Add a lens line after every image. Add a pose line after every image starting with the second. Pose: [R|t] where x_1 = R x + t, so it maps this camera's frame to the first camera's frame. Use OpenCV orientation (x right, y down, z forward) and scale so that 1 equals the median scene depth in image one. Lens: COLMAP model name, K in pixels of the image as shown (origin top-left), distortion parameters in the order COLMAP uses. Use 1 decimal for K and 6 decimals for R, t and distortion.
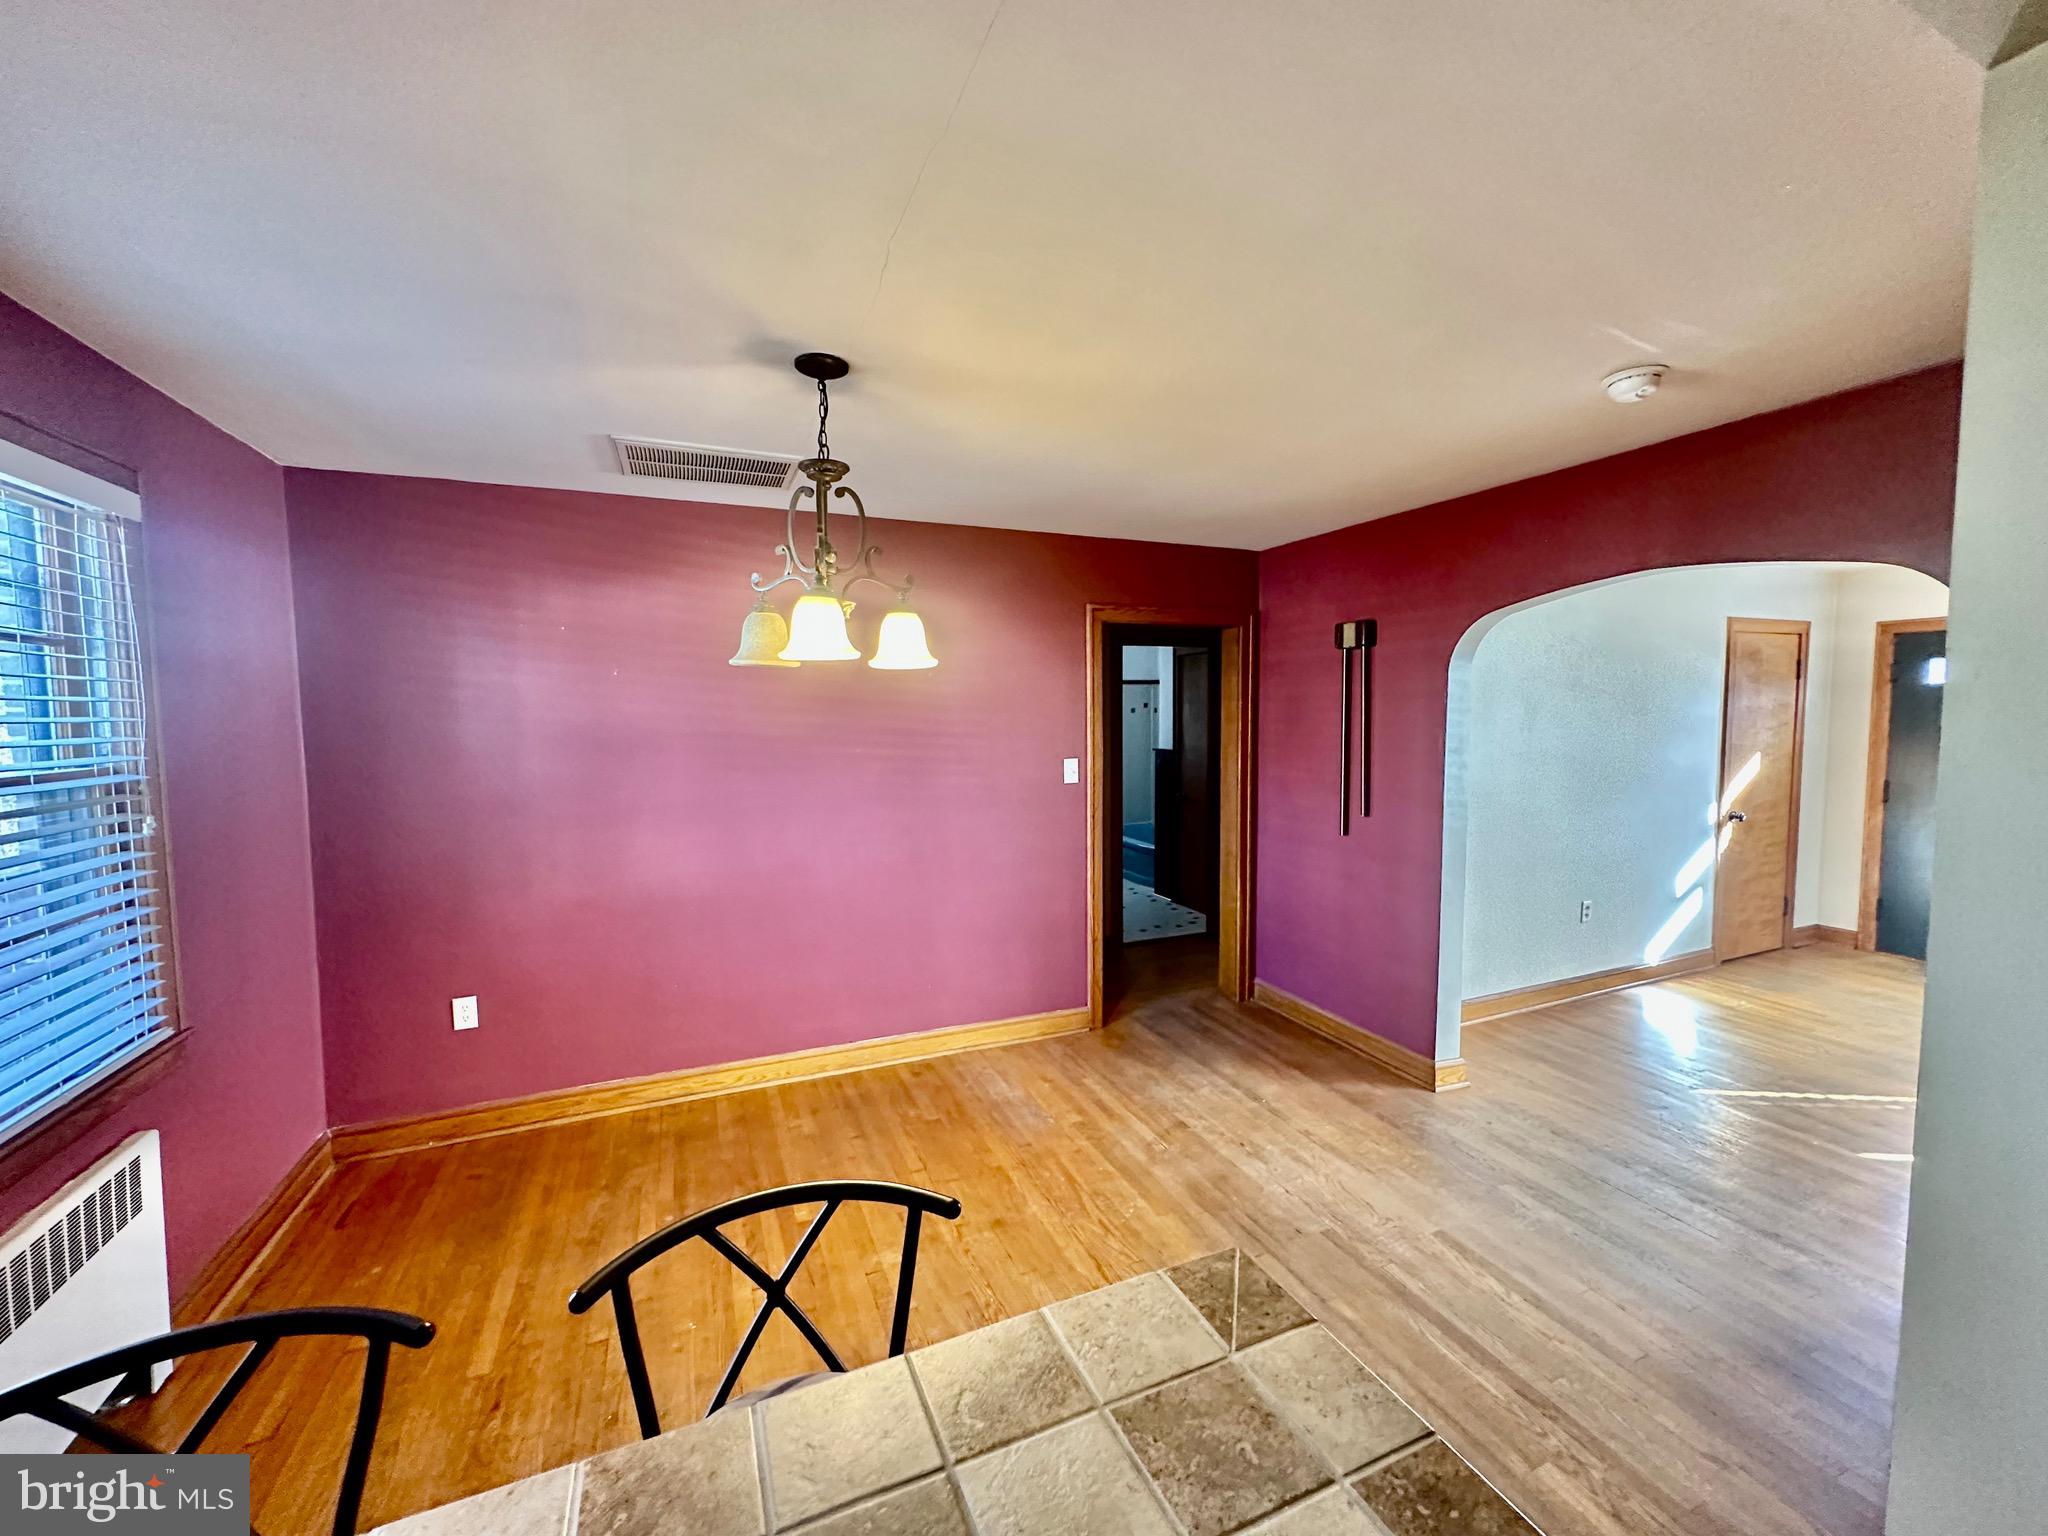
lens RADIAL K [[813.1, 0, 1026.6], [0, 813.1, 764.4], [0, 0, 1]] dist [-0.000044, 0.000077]
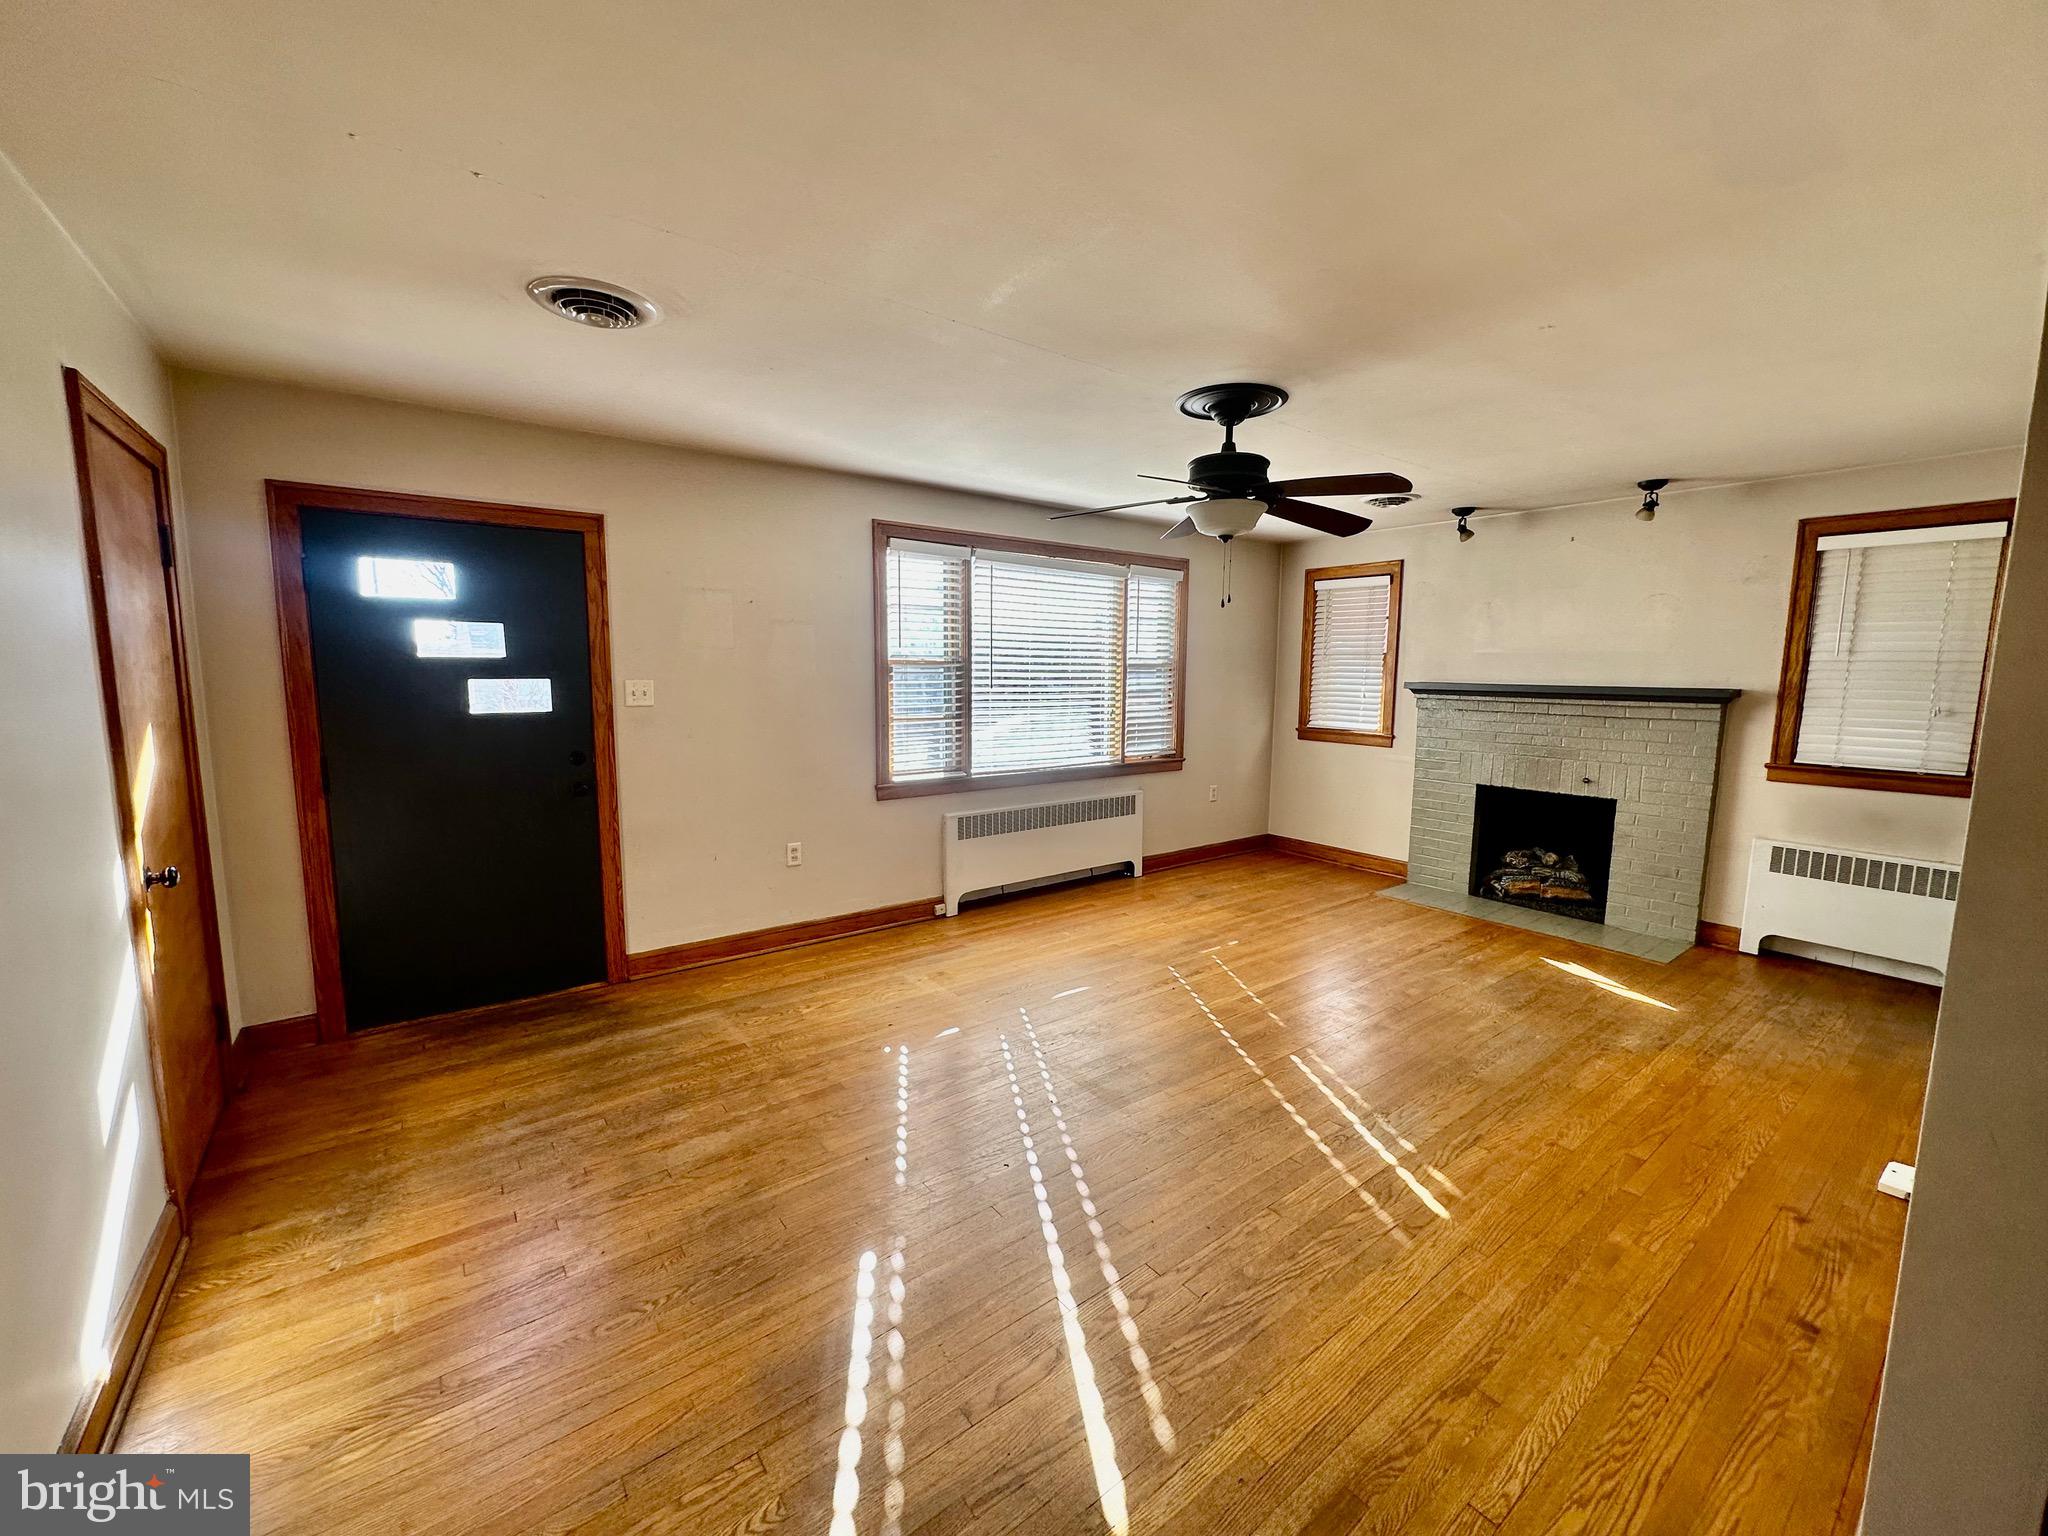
lens RADIAL K [[813.1, 0, 1026.6], [0, 813.1, 764.4], [0, 0, 1]] dist [-0.000044, 0.000077]
pose [[-0.247354, -0.110877, 0.962560, 0.525108], [0.054685, 0.990250, 0.128119, -0.032995], [-0.967381, 0.084328, -0.238879, 0.957431]]
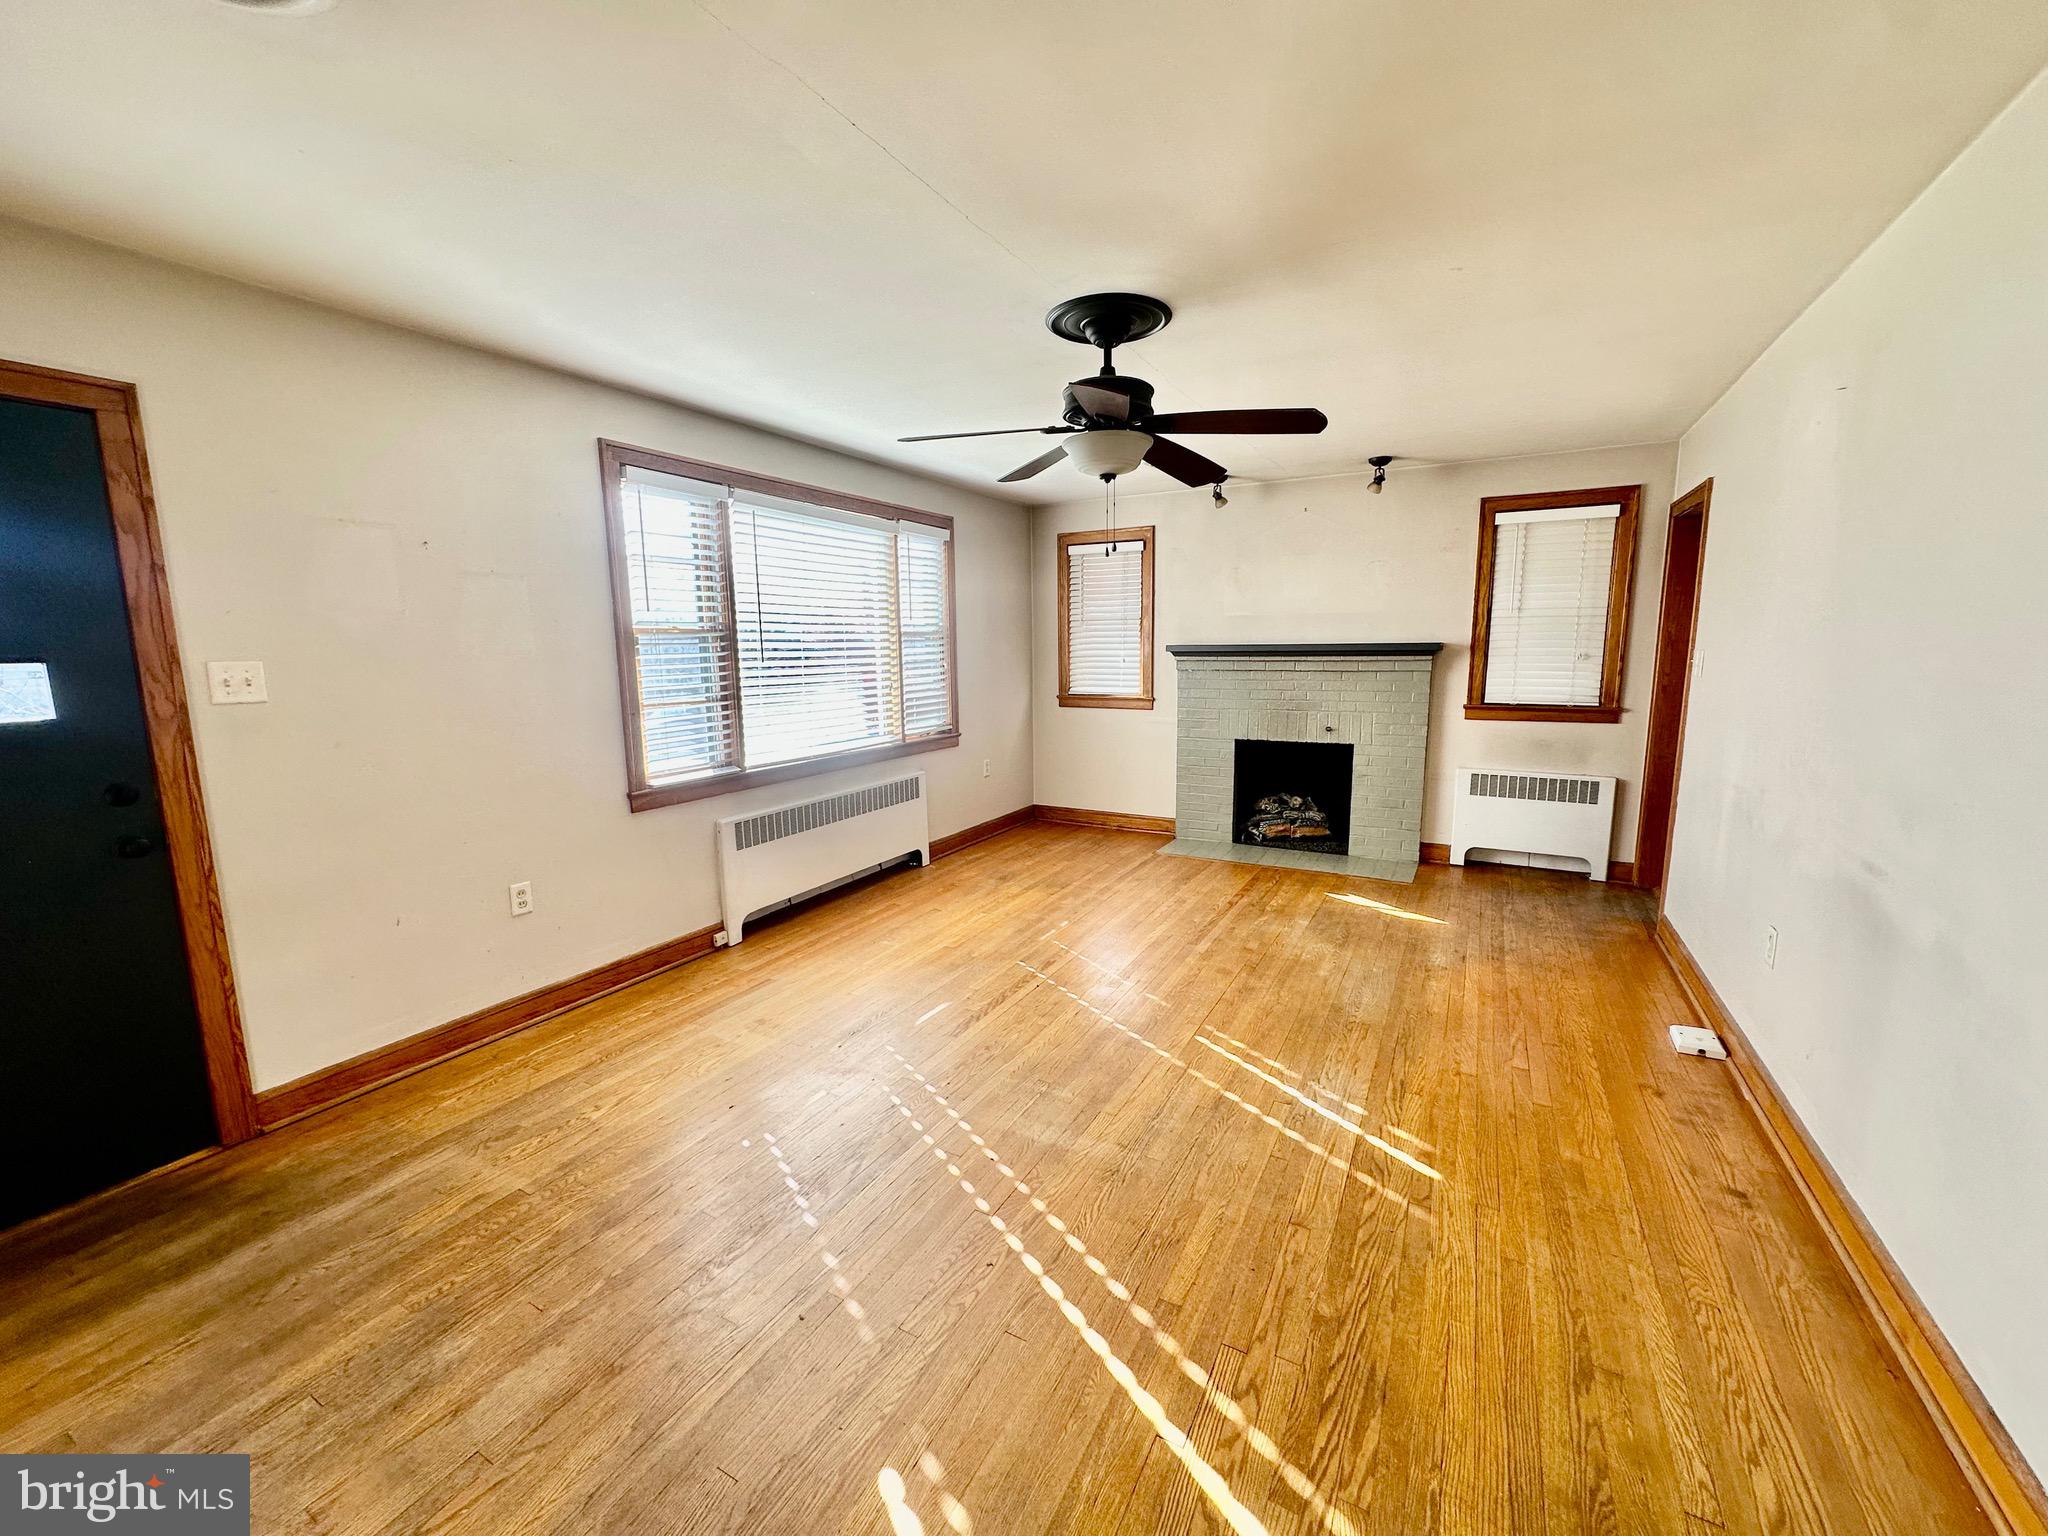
lens RADIAL K [[813.1, 0, 1026.6], [0, 813.1, 764.4], [0, 0, 1]] dist [-0.000044, 0.000077]
pose [[-0.615784, -0.101868, 0.781302, 0.761497], [0.067165, 0.981211, 0.180869, -0.027731], [-0.785047, 0.163852, -0.597373, 1.088791]]
